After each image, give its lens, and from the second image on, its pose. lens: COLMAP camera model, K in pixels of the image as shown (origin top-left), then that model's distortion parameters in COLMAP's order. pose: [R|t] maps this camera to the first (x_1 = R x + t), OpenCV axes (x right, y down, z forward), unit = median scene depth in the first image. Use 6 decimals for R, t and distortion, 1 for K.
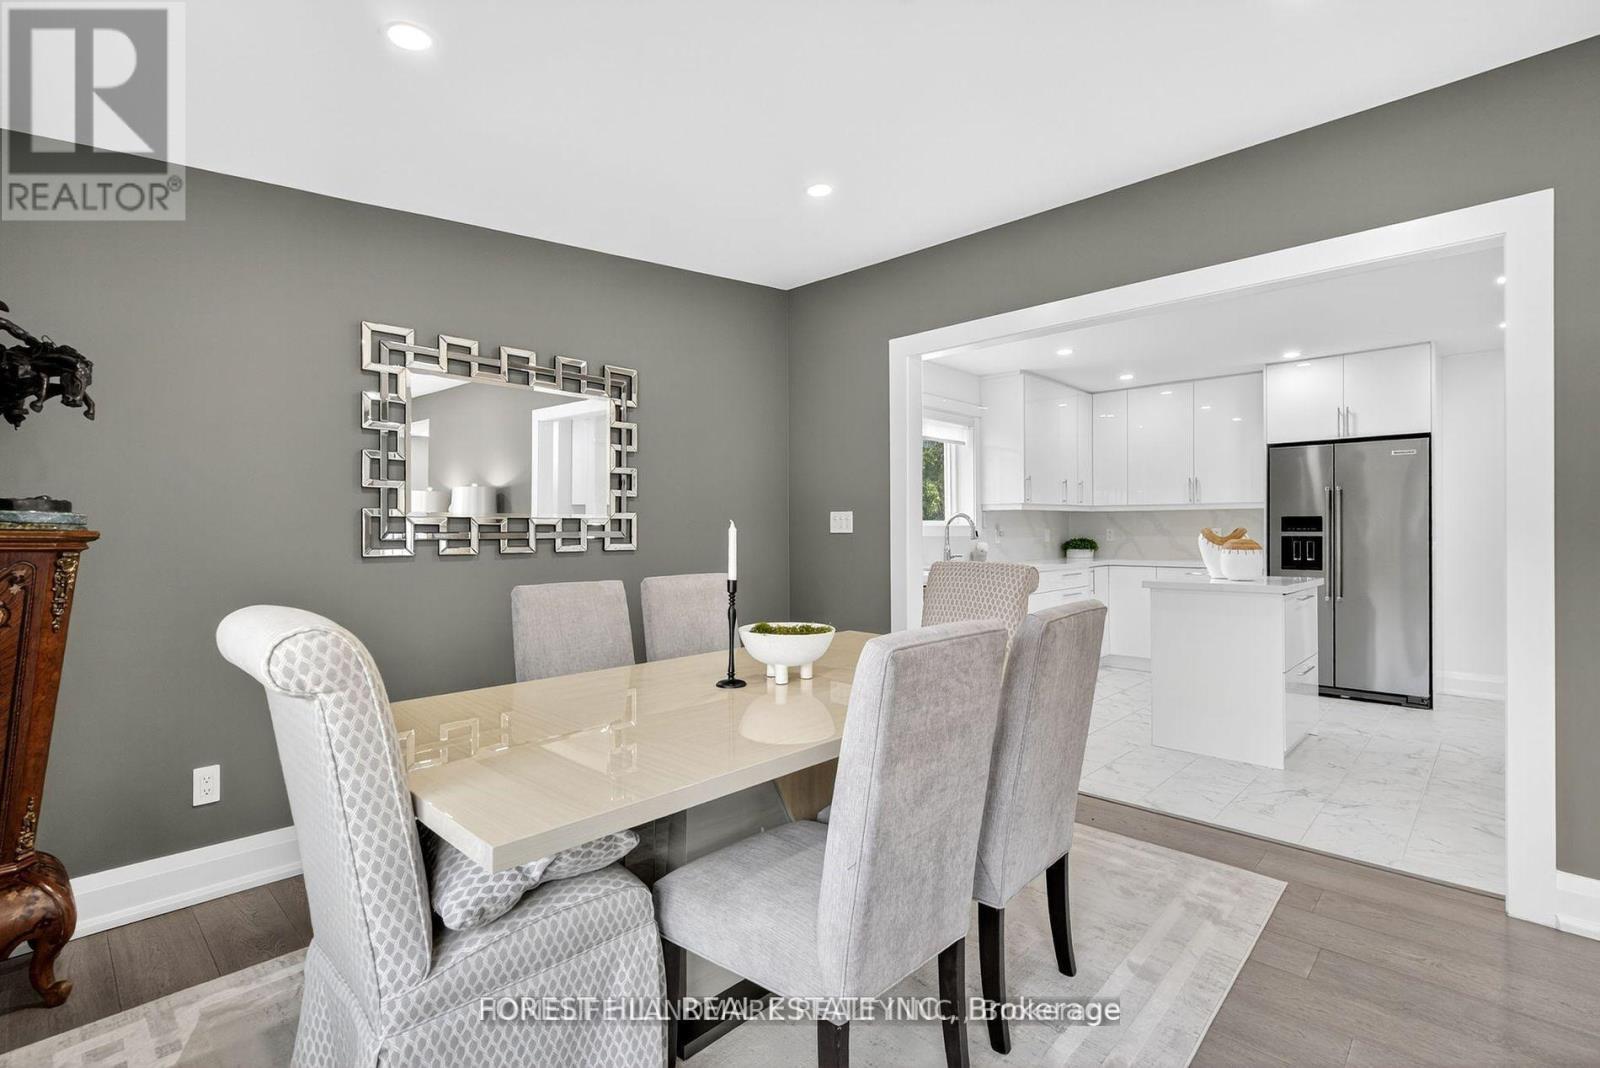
lens RADIAL K [[732.6, 0, 808.0], [0, 732.6, 534.9], [0, 0, 1]] dist [0.005222, -0.000232]
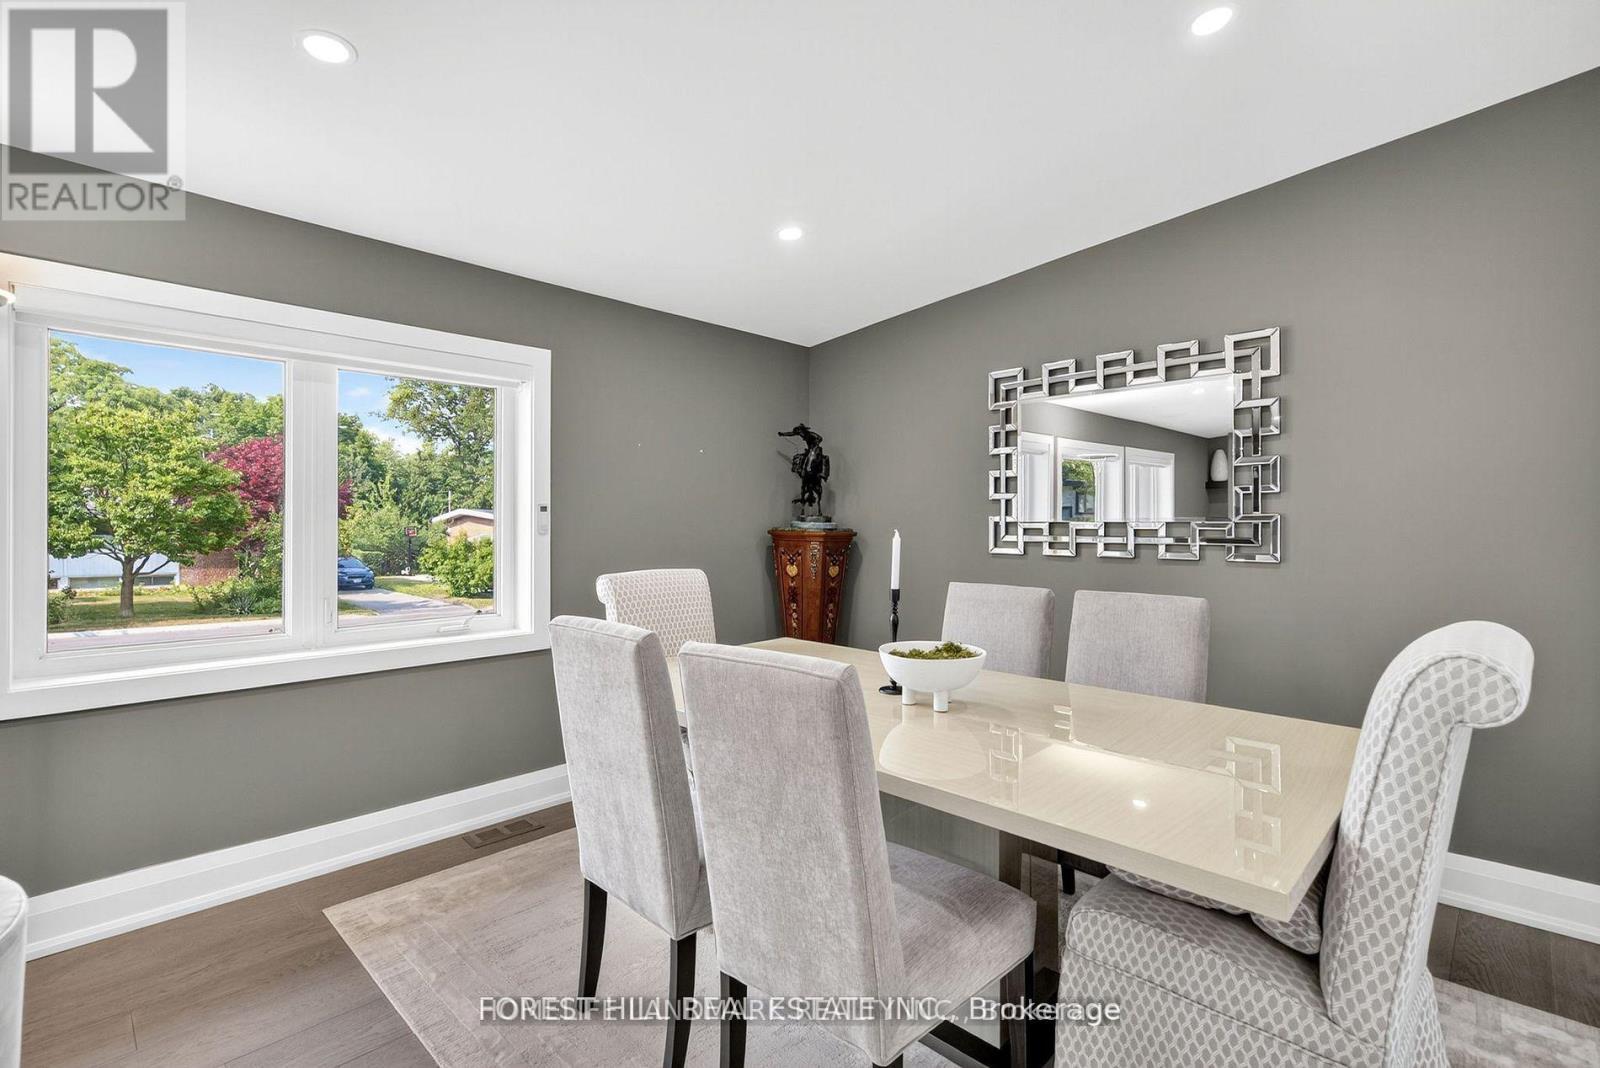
lens RADIAL K [[732.6, 0, 810.9], [0, 732.6, 533.5], [0, 0, 1]] dist [0.005222, -0.000232]
pose [[-0.003798, 0.012371, -0.999916, 0.597422], [-0.009614, 0.999877, 0.012408, -0.017011], [0.999947, 0.009660, -0.003679, 0.584119]]
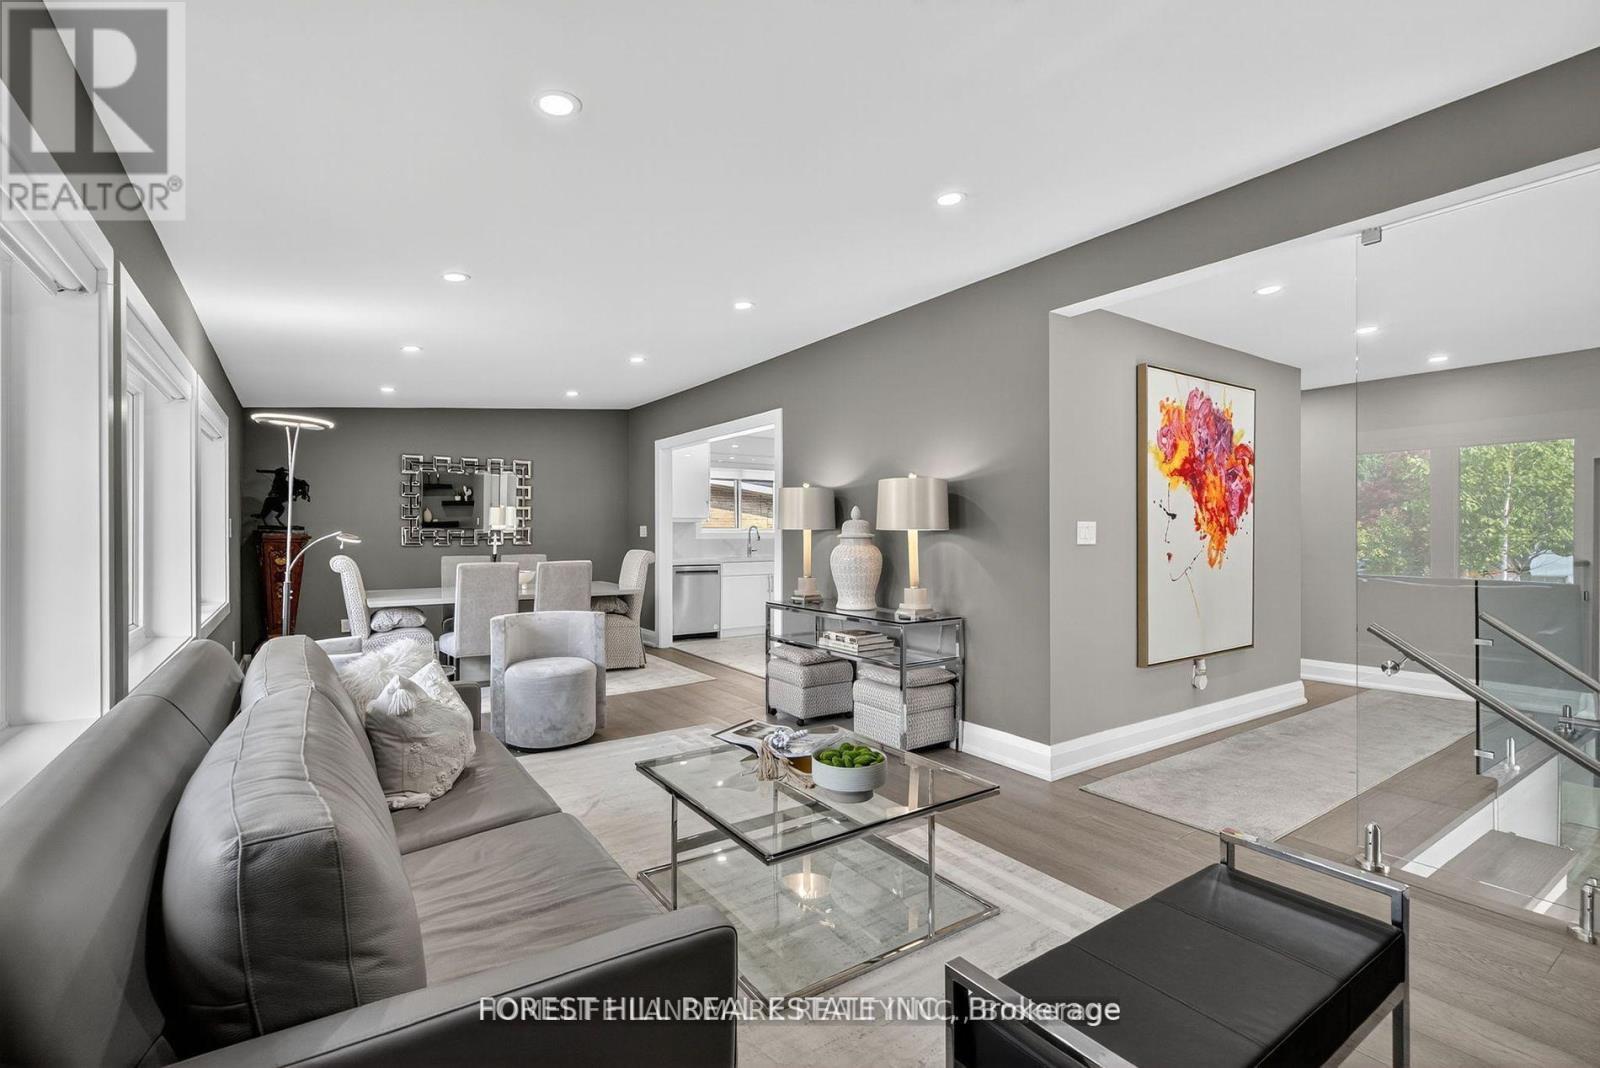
lens RADIAL K [[732.6, 0, 798.6], [0, 732.6, 532.0], [0, 0, 1]] dist [0.005222, -0.000232]
pose [[0.976809, 0.000328, -0.214113, 1.107495], [-0.001961, 0.999971, -0.007413, -0.003965], [0.214104, 0.007661, 0.976781, -1.031294]]
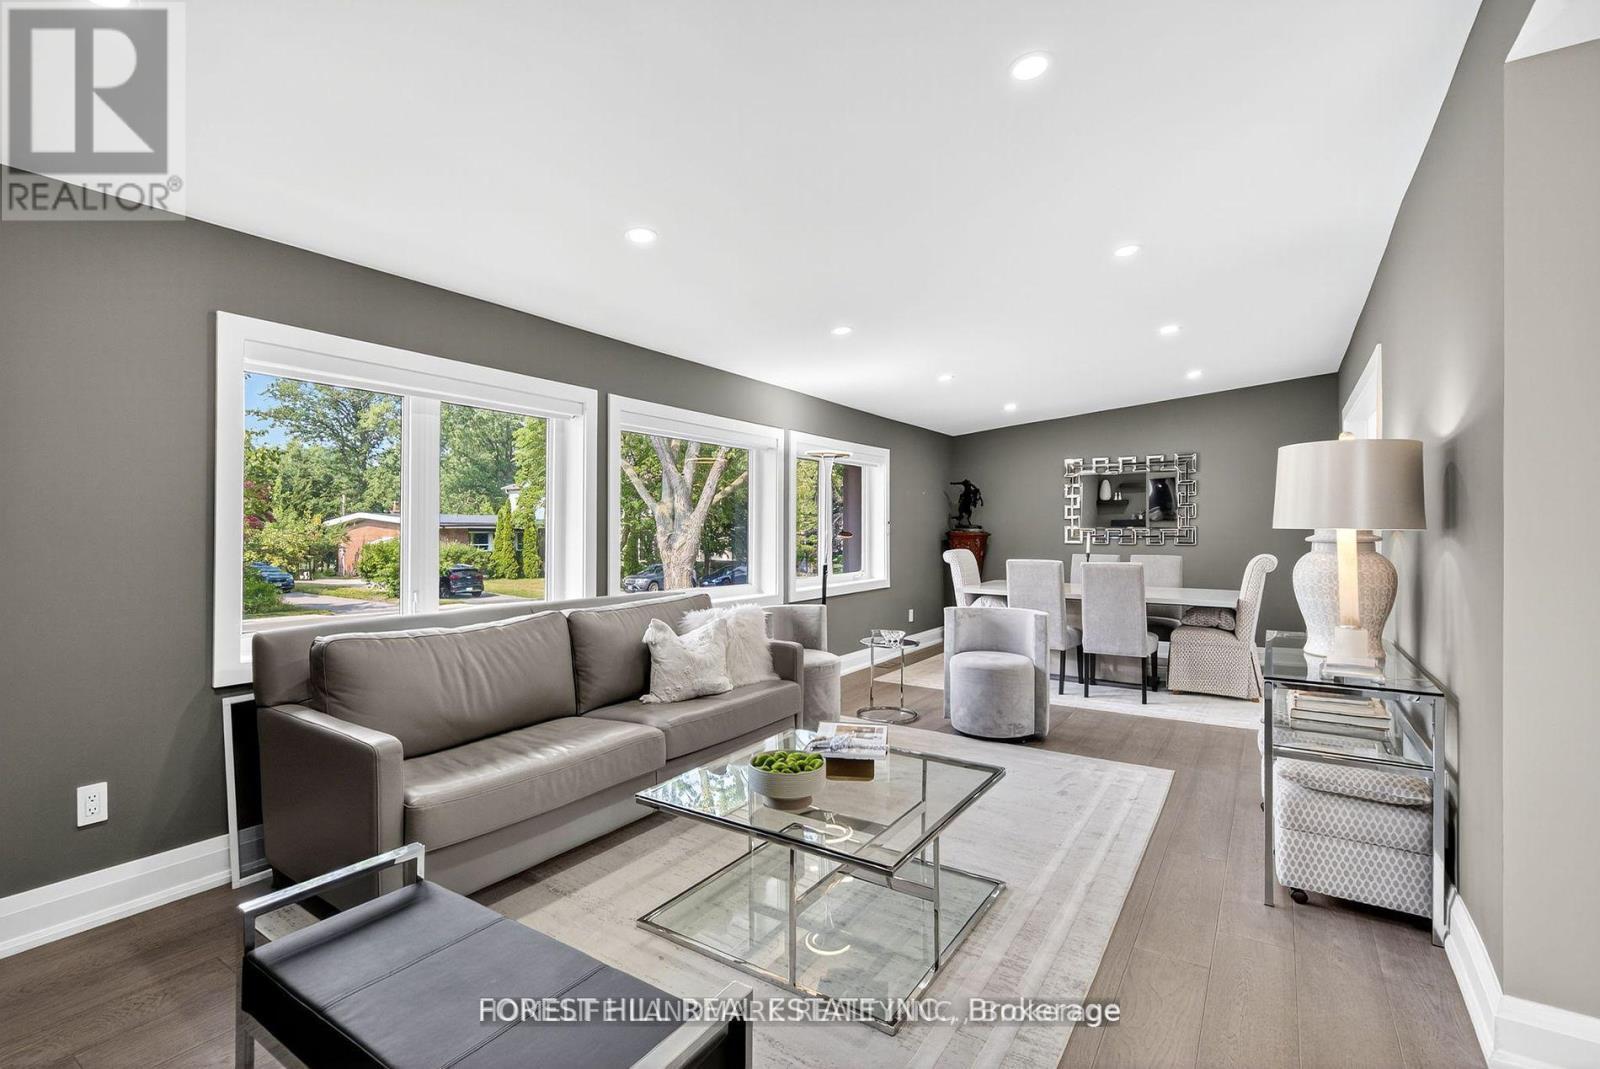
lens RADIAL K [[732.6, 0, 774.2], [0, 732.6, 521.3], [0, 0, 1]] dist [0.005222, -0.000232]
pose [[0.151272, -0.009132, -0.988450, 1.699008], [-0.009710, 0.999895, -0.010724, -0.012943], [0.988445, 0.011220, 0.151167, -0.442364]]
